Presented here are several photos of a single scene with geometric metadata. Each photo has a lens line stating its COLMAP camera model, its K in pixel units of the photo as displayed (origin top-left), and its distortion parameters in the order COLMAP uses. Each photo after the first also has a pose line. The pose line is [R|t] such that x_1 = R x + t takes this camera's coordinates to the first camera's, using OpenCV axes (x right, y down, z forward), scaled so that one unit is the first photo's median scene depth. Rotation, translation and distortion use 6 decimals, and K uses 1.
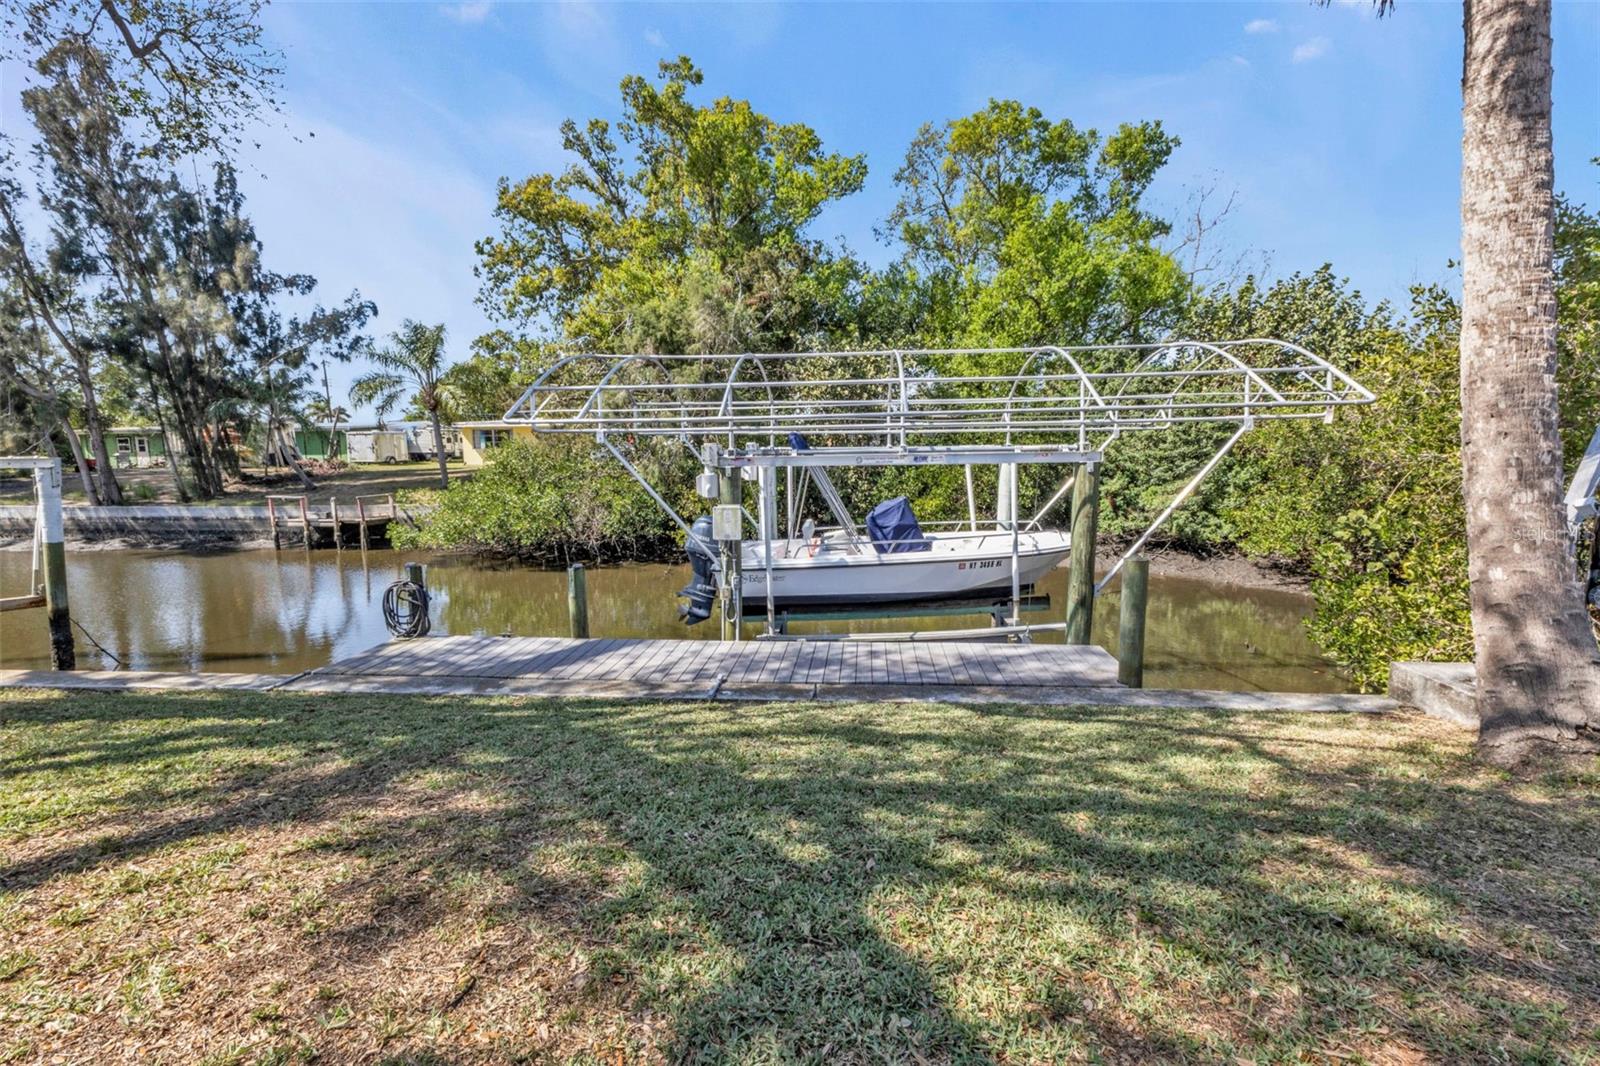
lens RADIAL K [[697.2, 0, 859.9], [0, 697.2, 499.8], [0, 0, 1]] dist [0.012037, -0.000117]
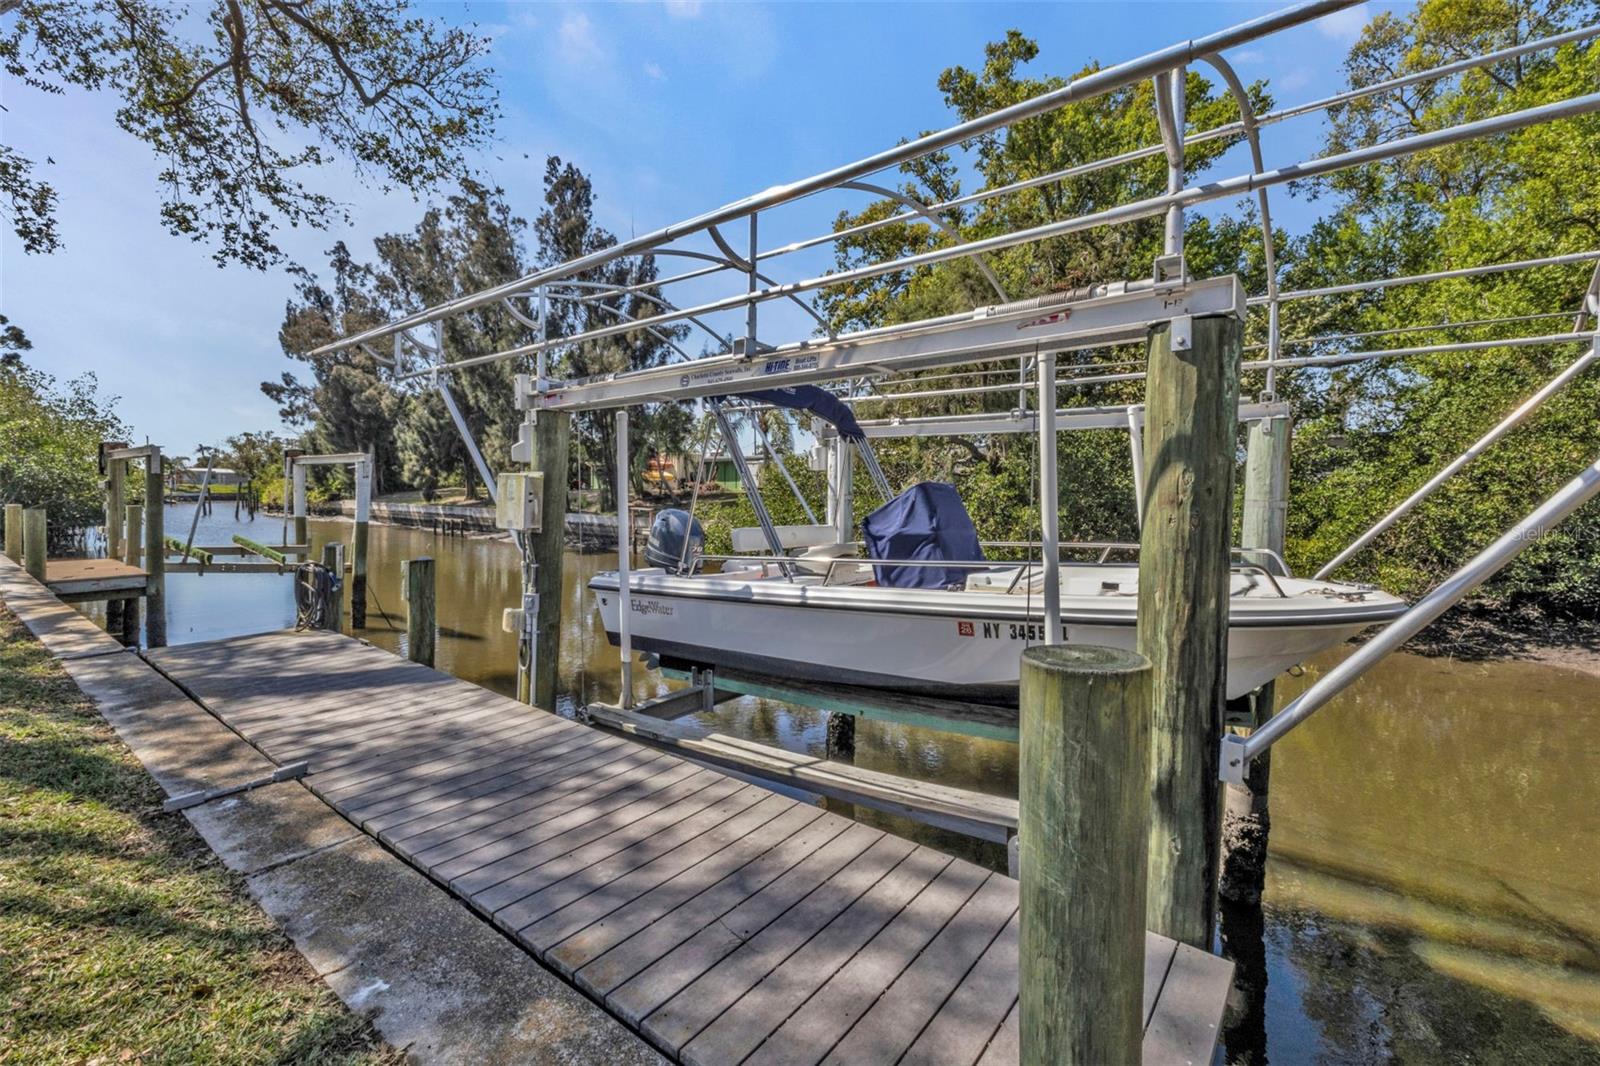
lens RADIAL K [[697.2, 0, 859.9], [0, 697.2, 499.8], [0, 0, 1]] dist [0.012037, -0.000117]
pose [[0.813301, 0.015962, -0.581624, 0.138069], [-0.054458, 0.997324, -0.048779, 0.015861], [0.579289, 0.071346, 0.811994, 0.240531]]
